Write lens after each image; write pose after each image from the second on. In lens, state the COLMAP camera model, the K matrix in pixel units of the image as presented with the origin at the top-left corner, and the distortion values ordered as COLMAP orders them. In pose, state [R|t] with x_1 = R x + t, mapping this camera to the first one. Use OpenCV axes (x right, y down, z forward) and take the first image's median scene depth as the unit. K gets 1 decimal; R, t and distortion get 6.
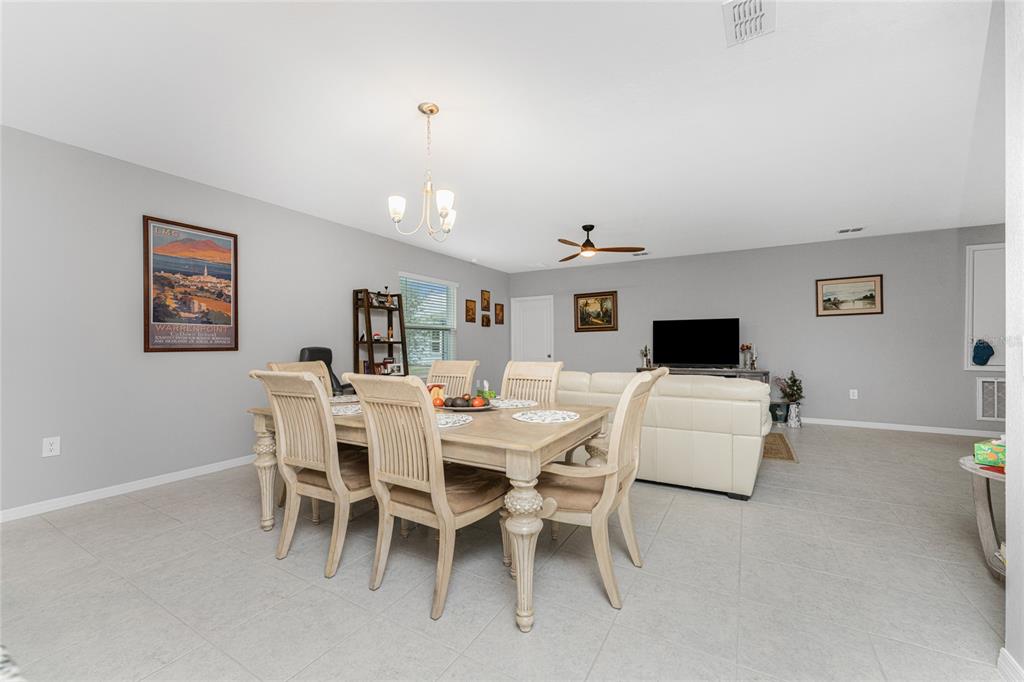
lens RADIAL K [[407.7, 0, 506.6], [0, 407.7, 342.3], [0, 0, 1]] dist [0.000131, -0.000052]
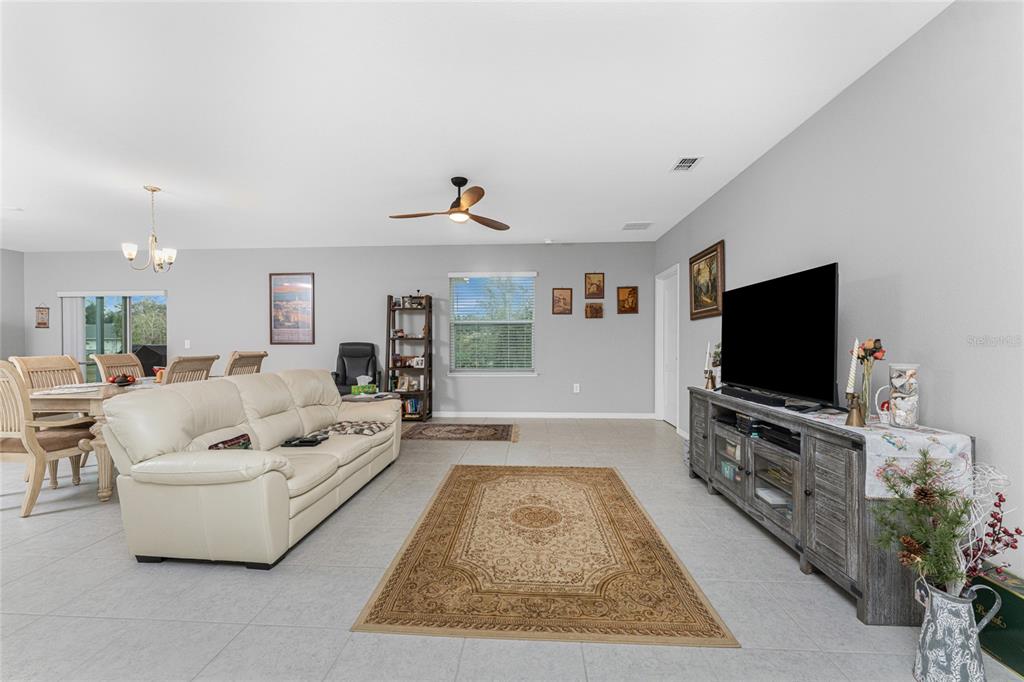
lens RADIAL K [[412.3, 0, 508.8], [0, 412.3, 345.4], [0, 0, 1]] dist [-0.000591, -0.000144]
pose [[0.453099, 0.013248, -0.891362, 0.808435], [0.003930, 0.999850, 0.016858, 0.000008], [0.891451, -0.011141, 0.452979, 0.667759]]
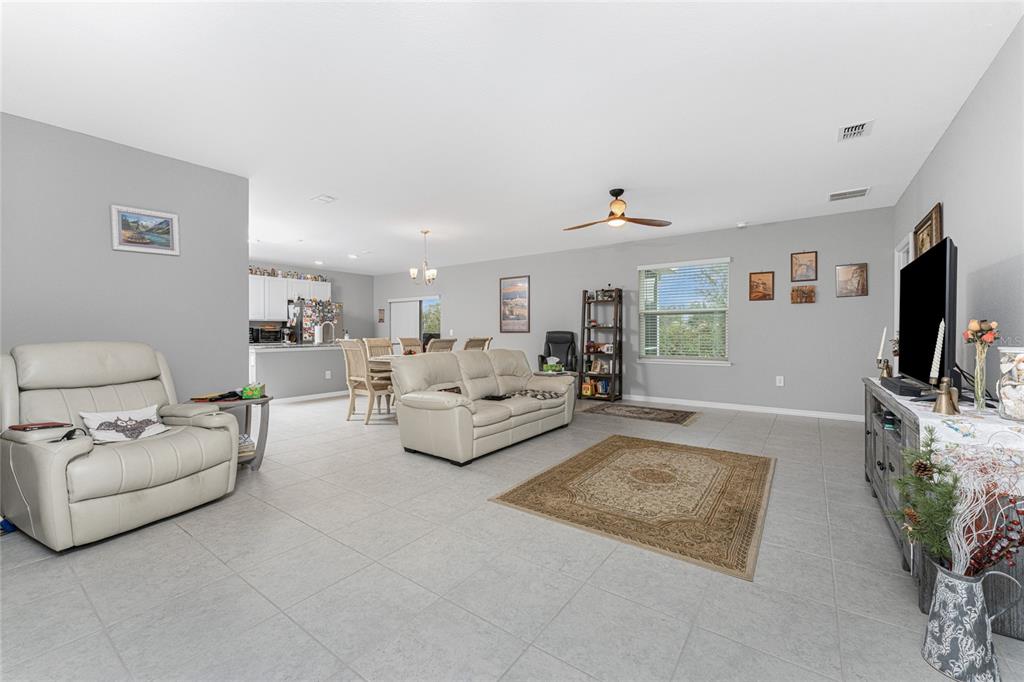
lens RADIAL K [[416.2, 0, 506.9], [0, 416.2, 334.6], [0, 0, 1]] dist [0.003526, 0.000101]
pose [[-0.098779, 0.009666, -0.995062, 0.982942], [0.006833, 0.999936, 0.009035, 0.007321], [0.995086, -0.005907, -0.098839, 0.769605]]
